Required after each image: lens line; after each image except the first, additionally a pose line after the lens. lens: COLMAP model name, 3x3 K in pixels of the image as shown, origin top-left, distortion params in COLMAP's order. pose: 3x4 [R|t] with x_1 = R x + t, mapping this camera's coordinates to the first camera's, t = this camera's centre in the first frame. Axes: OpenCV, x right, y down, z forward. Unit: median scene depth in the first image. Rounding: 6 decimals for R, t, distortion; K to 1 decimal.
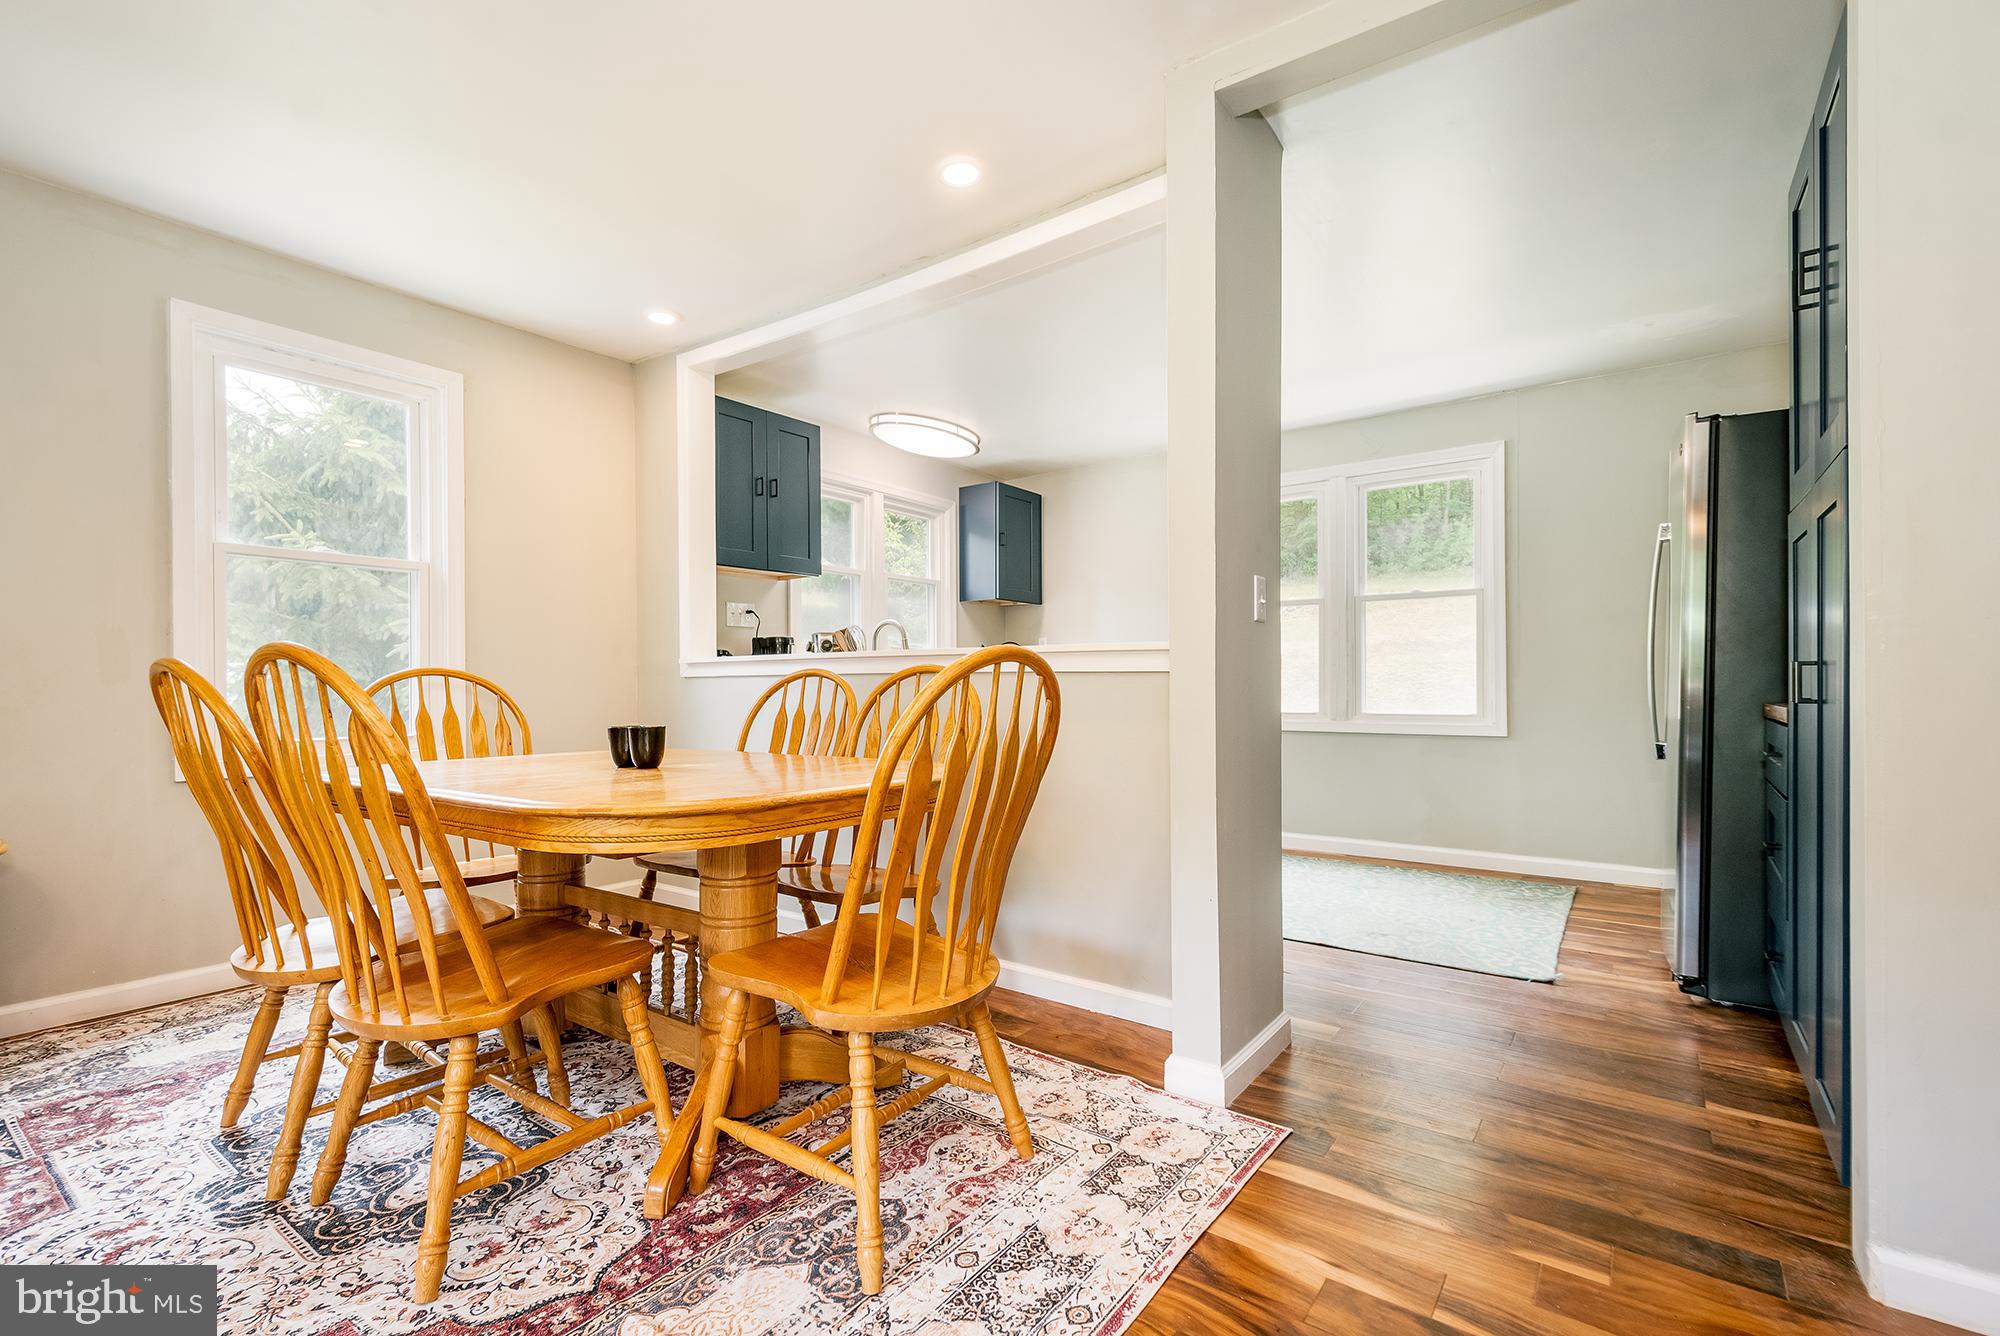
lens RADIAL K [[884.9, 0, 989.4], [0, 884.9, 685.9], [0, 0, 1]] dist [0.007963, -0.000570]
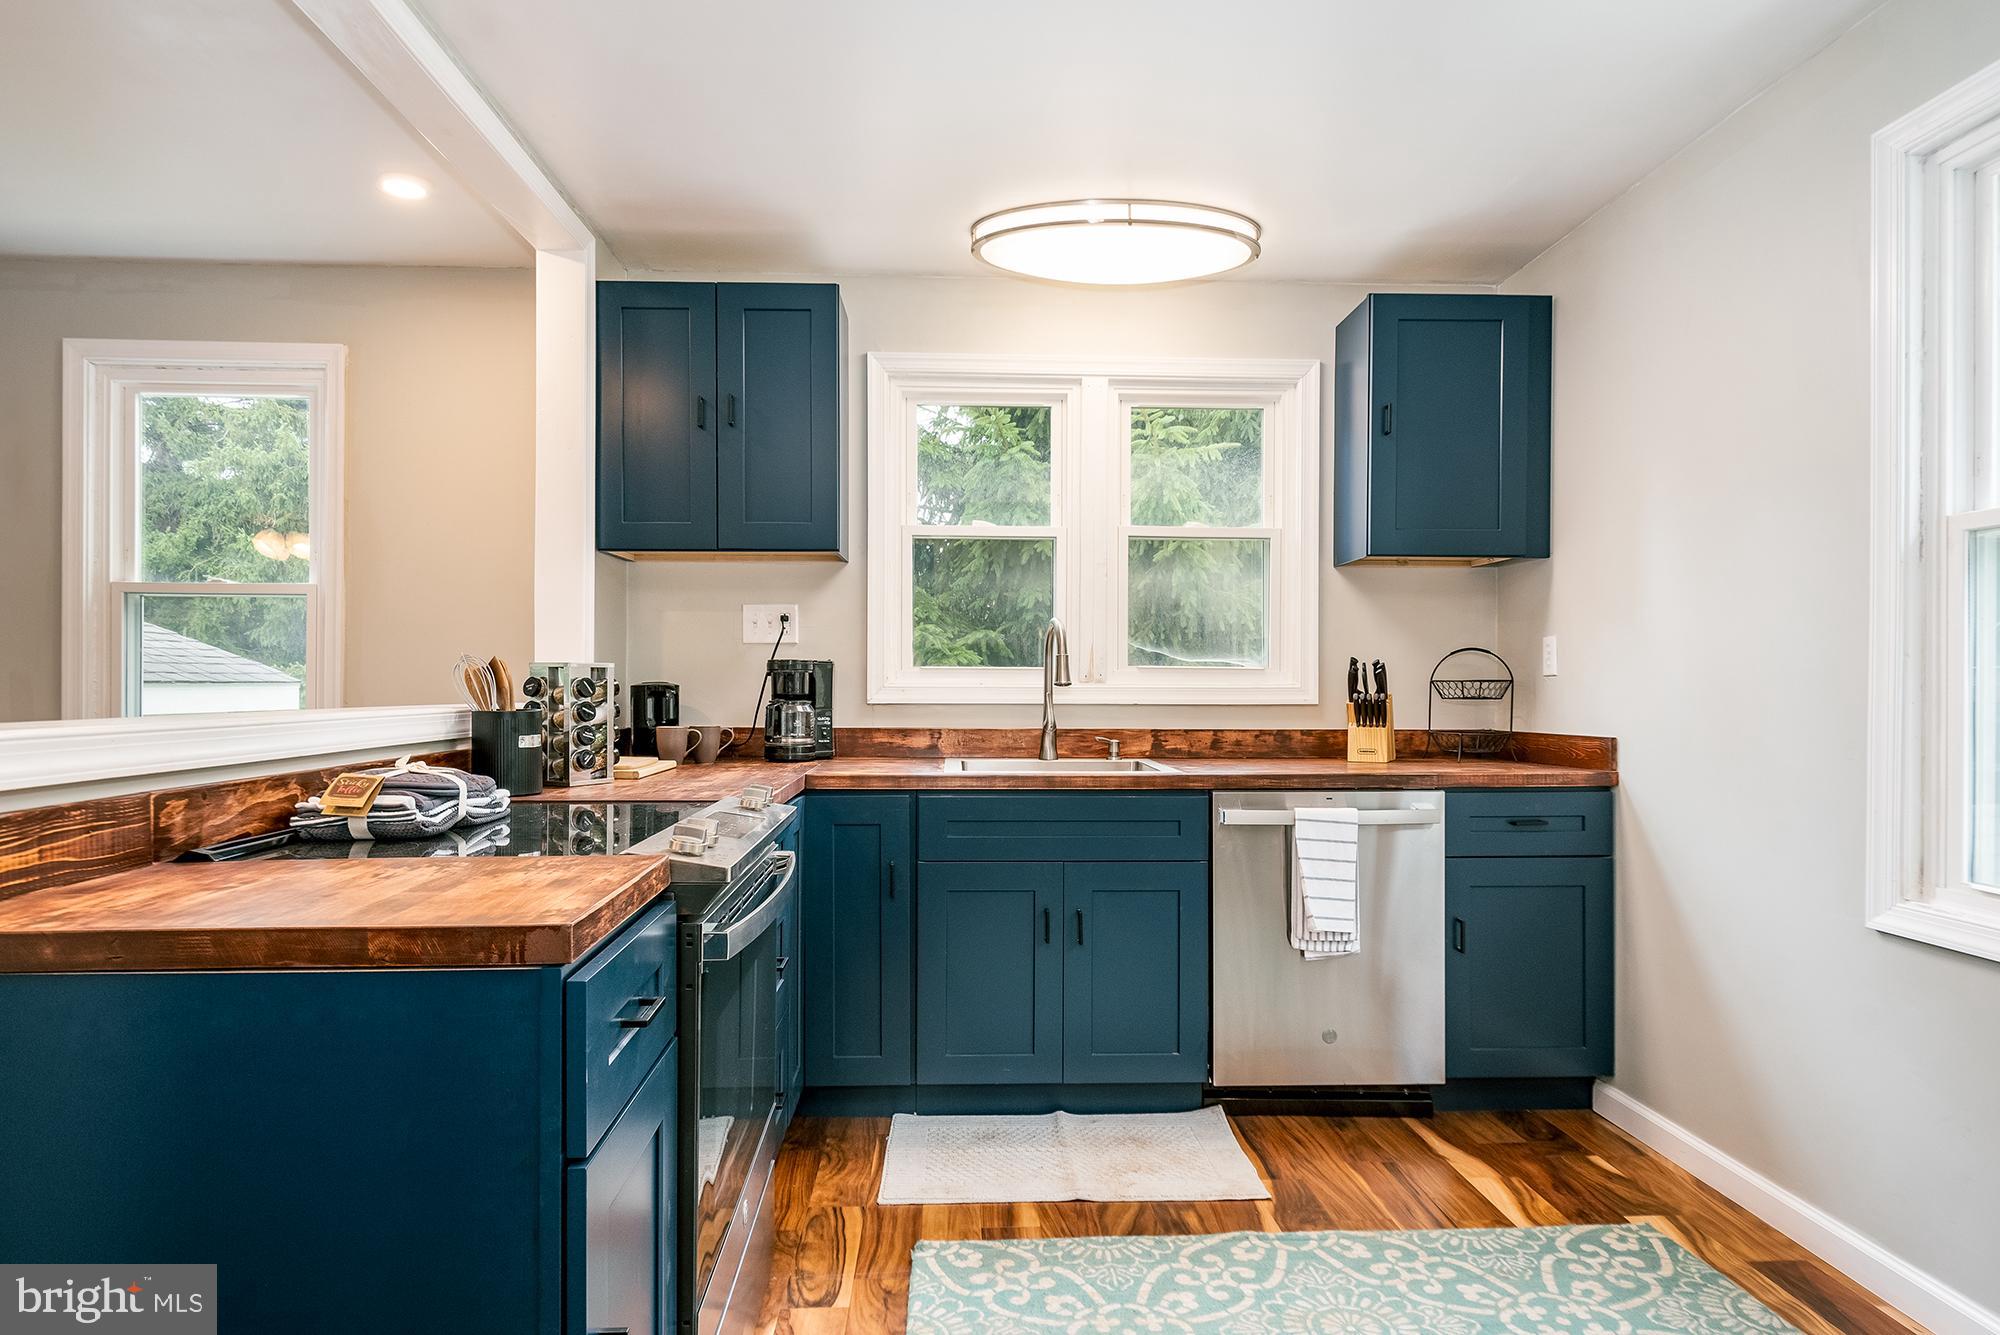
lens RADIAL K [[1124.2, 0, 986.8], [0, 1124.2, 681.8], [0, 0, 1]] dist [0.029100, -0.018689]
pose [[0.626554, 0.007833, -0.779339, 0.574664], [-0.007160, 0.999965, 0.004295, -0.061321], [0.779345, 0.002889, 0.626588, 0.843725]]
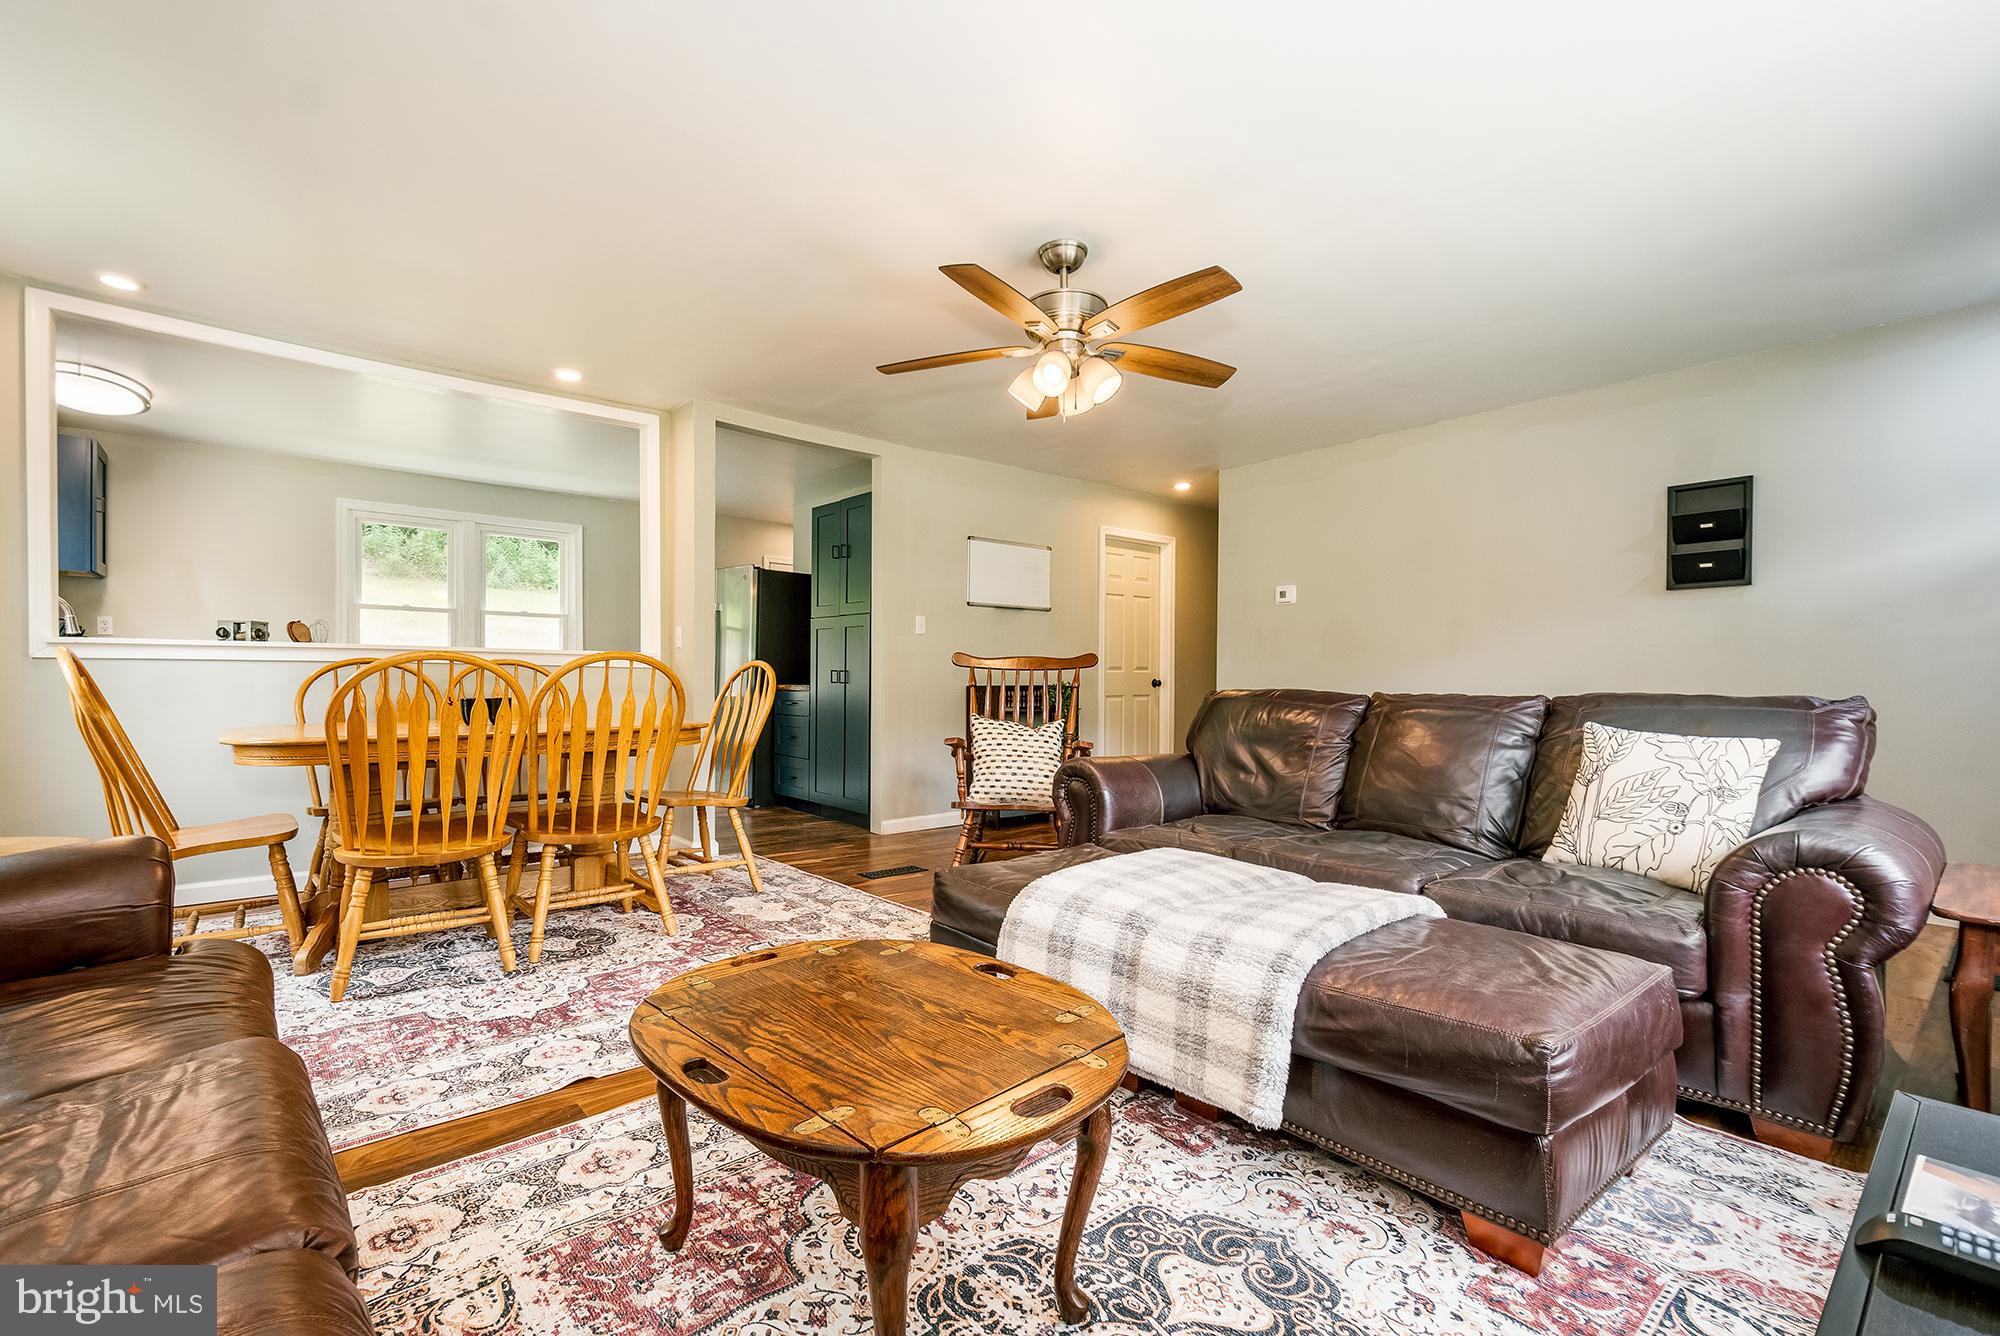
lens RADIAL K [[884.9, 0, 989.4], [0, 884.9, 685.9], [0, 0, 1]] dist [0.007963, -0.000570]
pose [[0.226089, -0.001046, 0.974106, -1.139271], [-0.010539, 0.999938, 0.003520, 0.006573], [-0.974050, -0.011061, 0.226064, -0.139043]]
